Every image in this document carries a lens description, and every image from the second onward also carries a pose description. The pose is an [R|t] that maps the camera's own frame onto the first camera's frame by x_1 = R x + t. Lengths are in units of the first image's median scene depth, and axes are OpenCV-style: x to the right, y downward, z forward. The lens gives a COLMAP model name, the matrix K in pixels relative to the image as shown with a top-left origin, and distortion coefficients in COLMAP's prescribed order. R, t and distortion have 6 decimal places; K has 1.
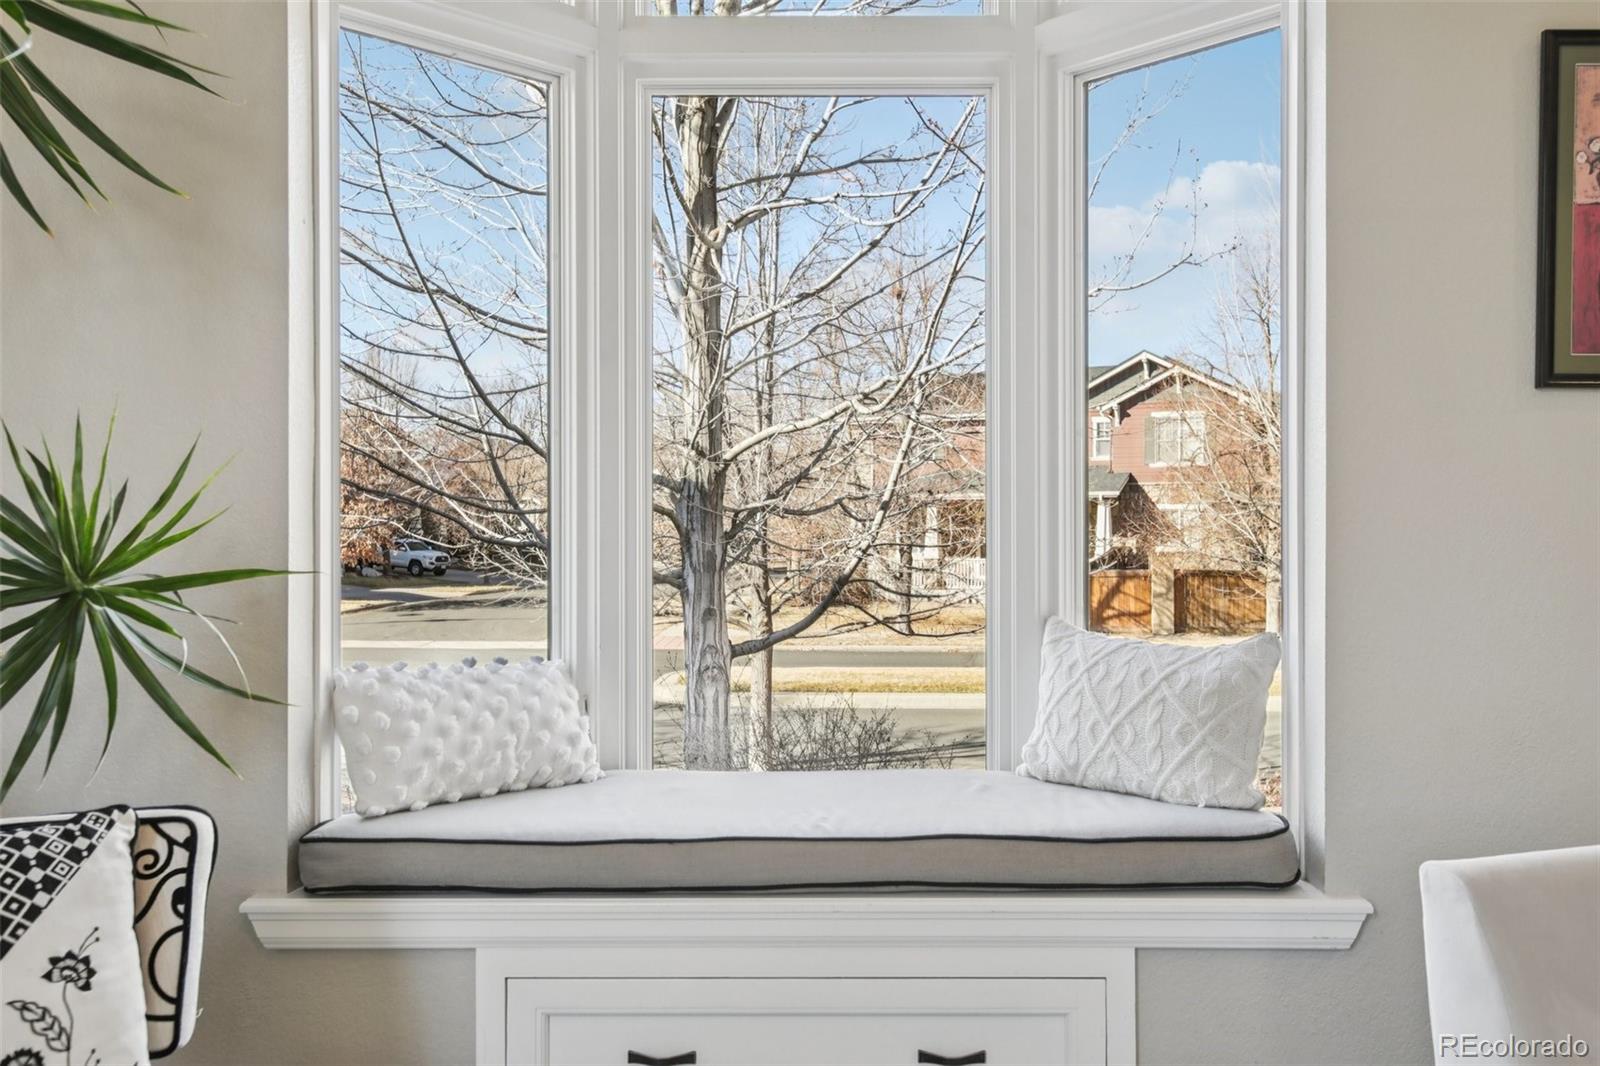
lens RADIAL K [[1348.0, 0, 847.5], [0, 1348.0, 515.5], [0, 0, 1]] dist [0.005212, 0.006701]
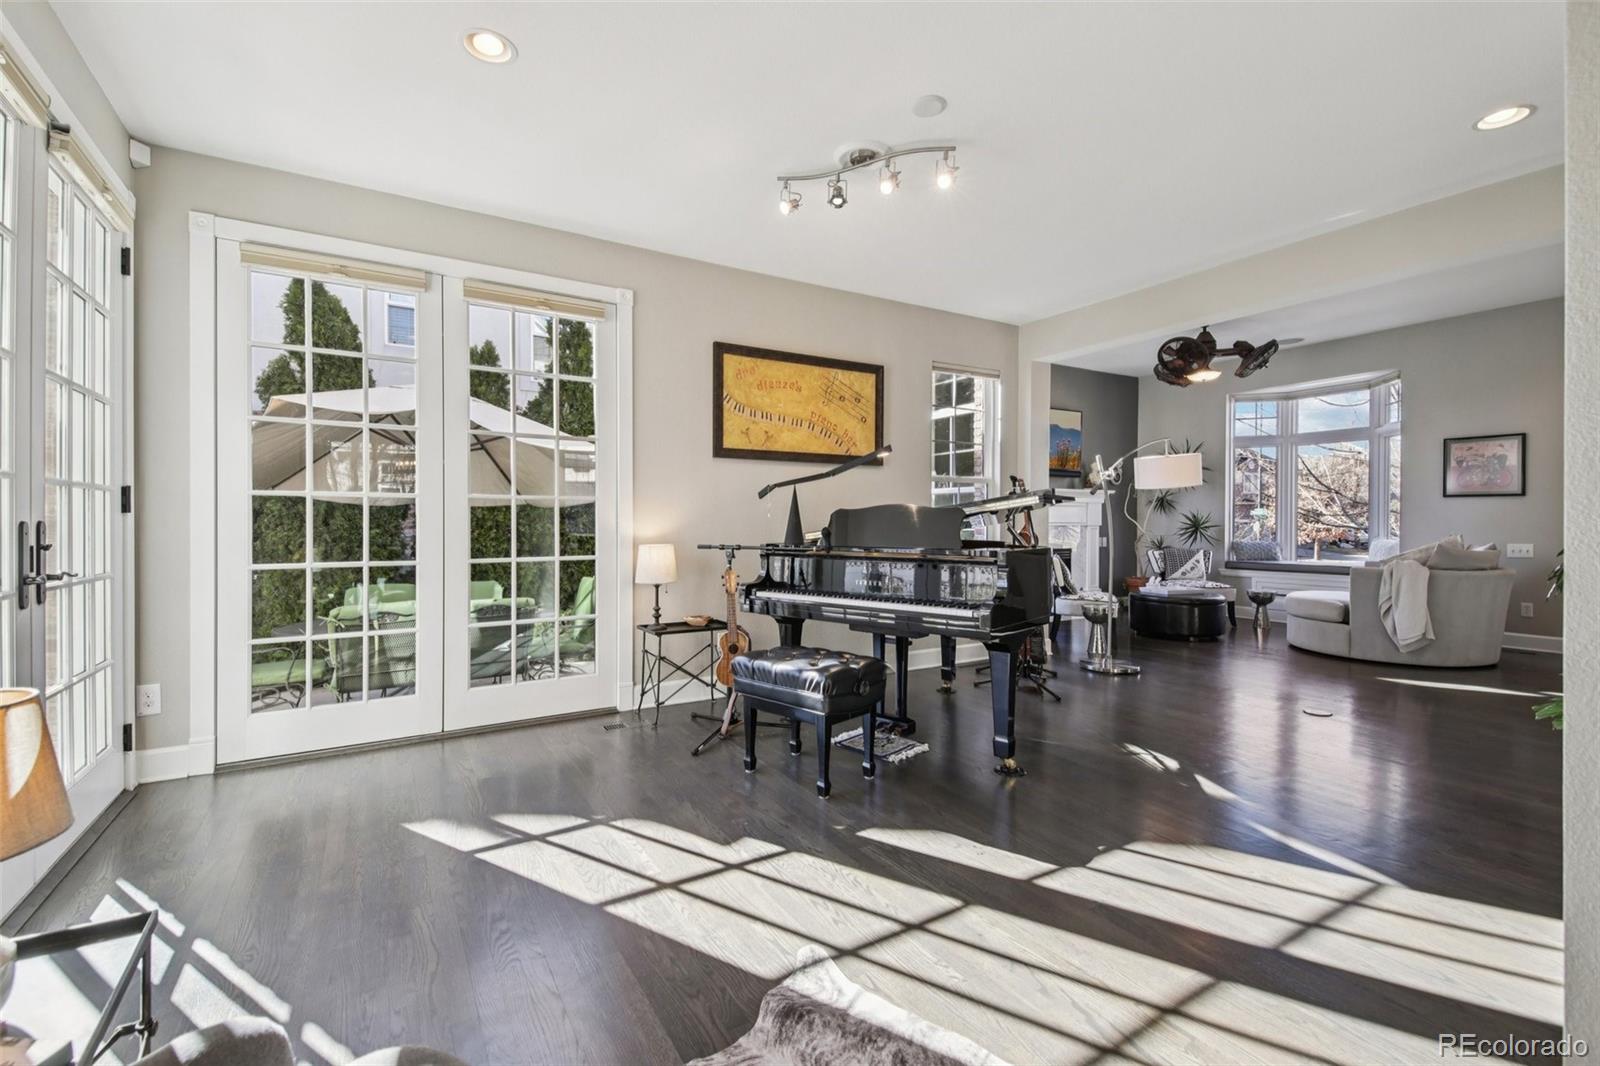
lens RADIAL K [[686.2, 0, 794.0], [0, 686.2, 529.0], [0, 0, 1]] dist [0.044588, -0.026155]
pose [[0.516743, 0.008451, -0.856099, 1.659309], [0.008624, 0.999849, 0.015075, -0.023983], [0.856097, -0.015172, 0.516592, -3.058321]]
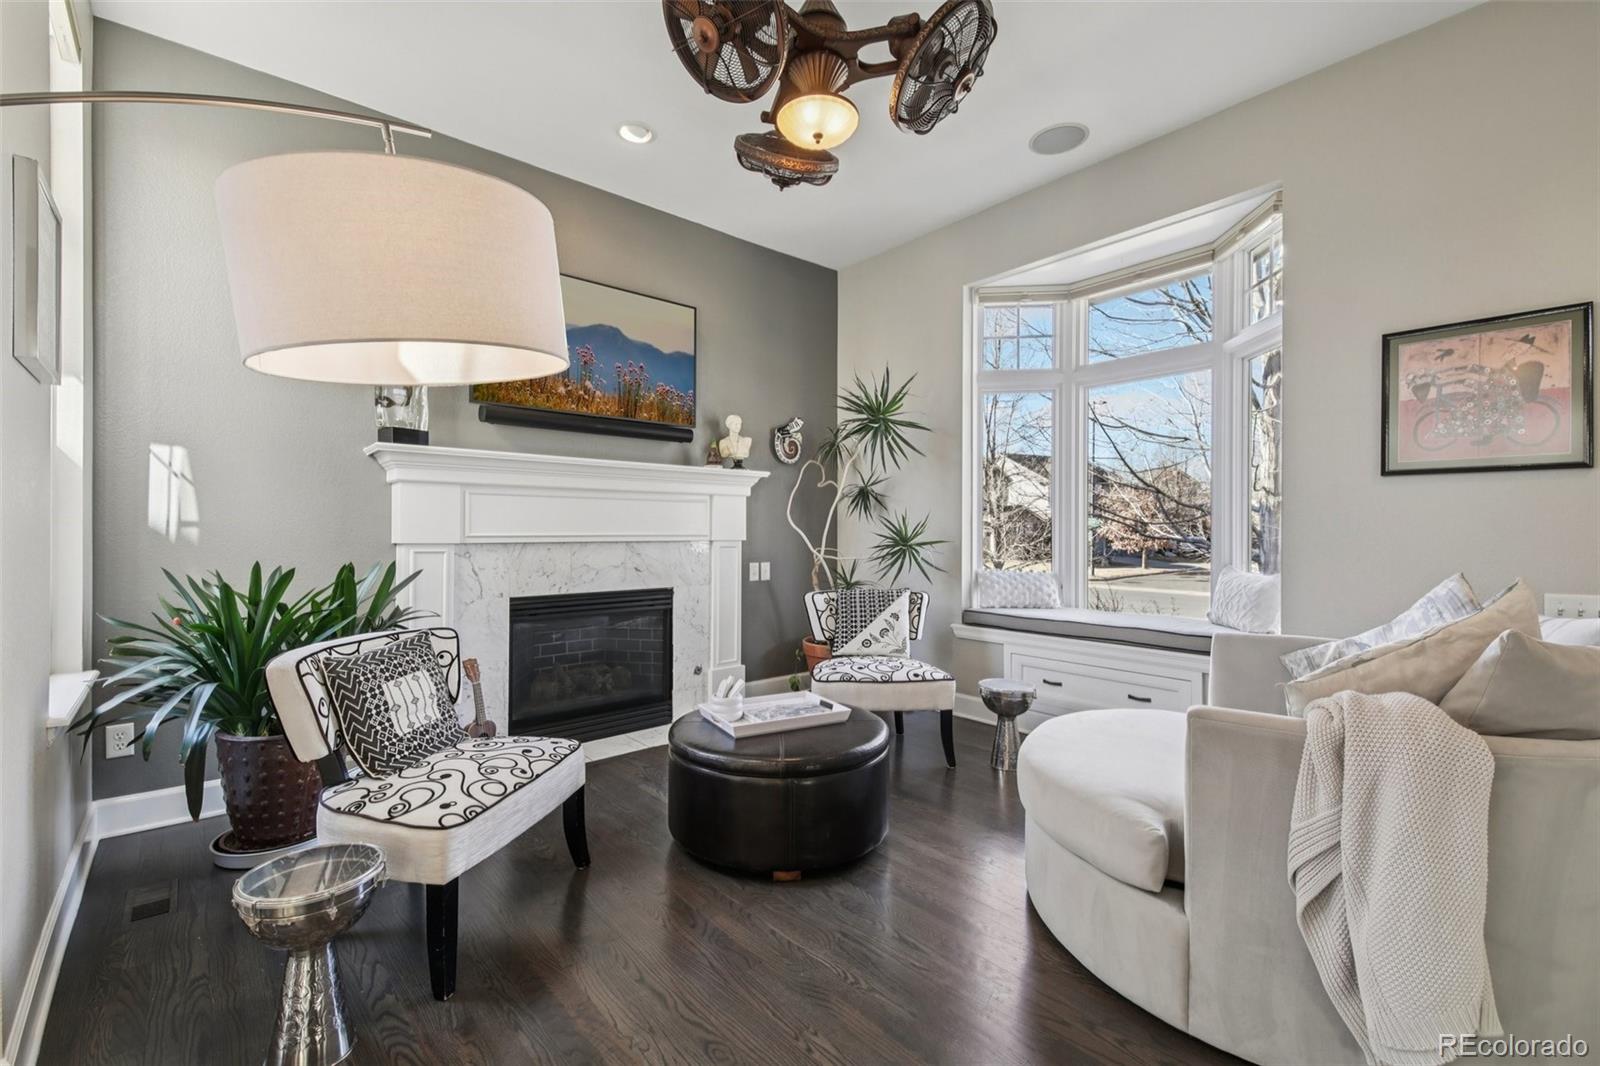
lens RADIAL K [[686.2, 0, 794.0], [0, 686.2, 529.0], [0, 0, 1]] dist [0.044588, -0.026155]
pose [[0.655898, -0.000609, -0.754849, 0.761544], [0.006072, 0.999972, 0.004470, -0.009062], [0.754825, -0.007515, 0.655883, -0.667536]]
